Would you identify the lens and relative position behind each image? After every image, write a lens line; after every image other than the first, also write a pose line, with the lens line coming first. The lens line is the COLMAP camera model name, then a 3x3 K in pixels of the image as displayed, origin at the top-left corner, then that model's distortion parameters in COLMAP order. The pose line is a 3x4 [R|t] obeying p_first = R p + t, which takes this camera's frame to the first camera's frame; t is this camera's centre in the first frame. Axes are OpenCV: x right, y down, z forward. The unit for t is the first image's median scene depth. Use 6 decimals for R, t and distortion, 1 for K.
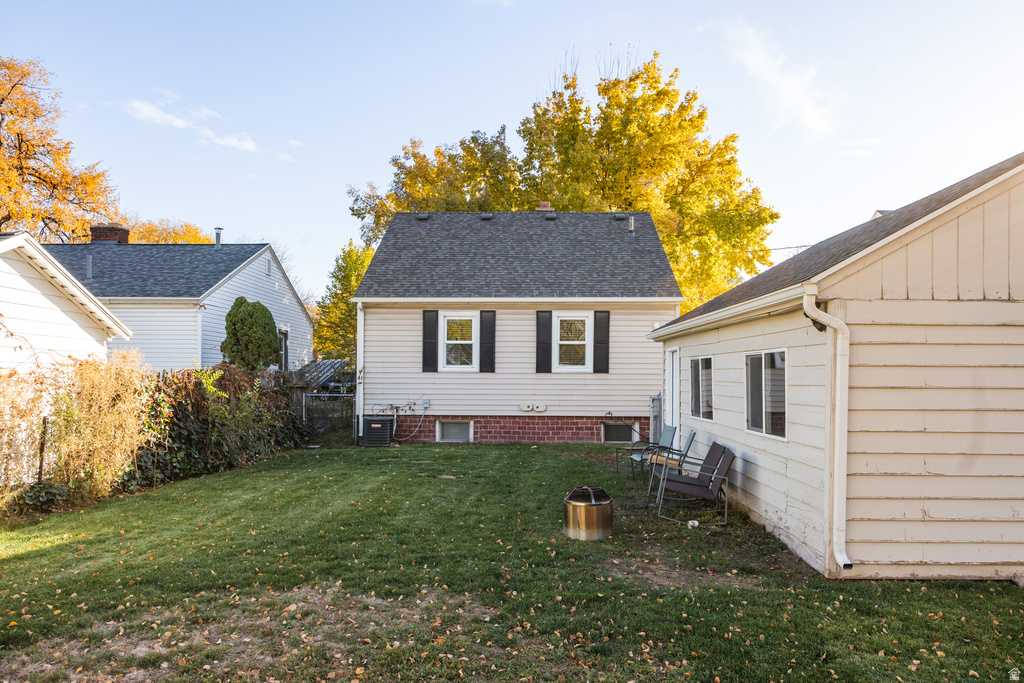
lens RADIAL K [[664.5, 0, 519.3], [0, 664.5, 373.8], [0, 0, 1]] dist [0.006893, 0.003421]
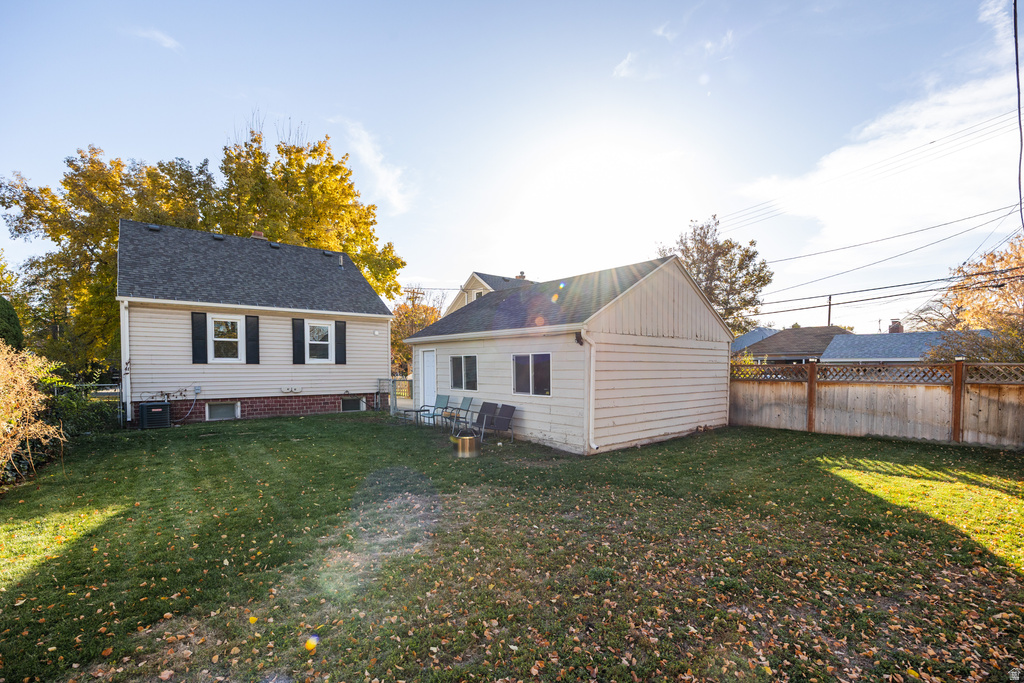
lens RADIAL K [[460.5, 0, 509.3], [0, 460.5, 379.5], [0, 0, 1]] dist [-0.005263, -0.001170]
pose [[0.765286, -0.023613, 0.643257, -0.241383], [0.002247, 0.999419, 0.034014, -0.000996], [-0.643686, -0.024585, 0.764894, -0.004969]]
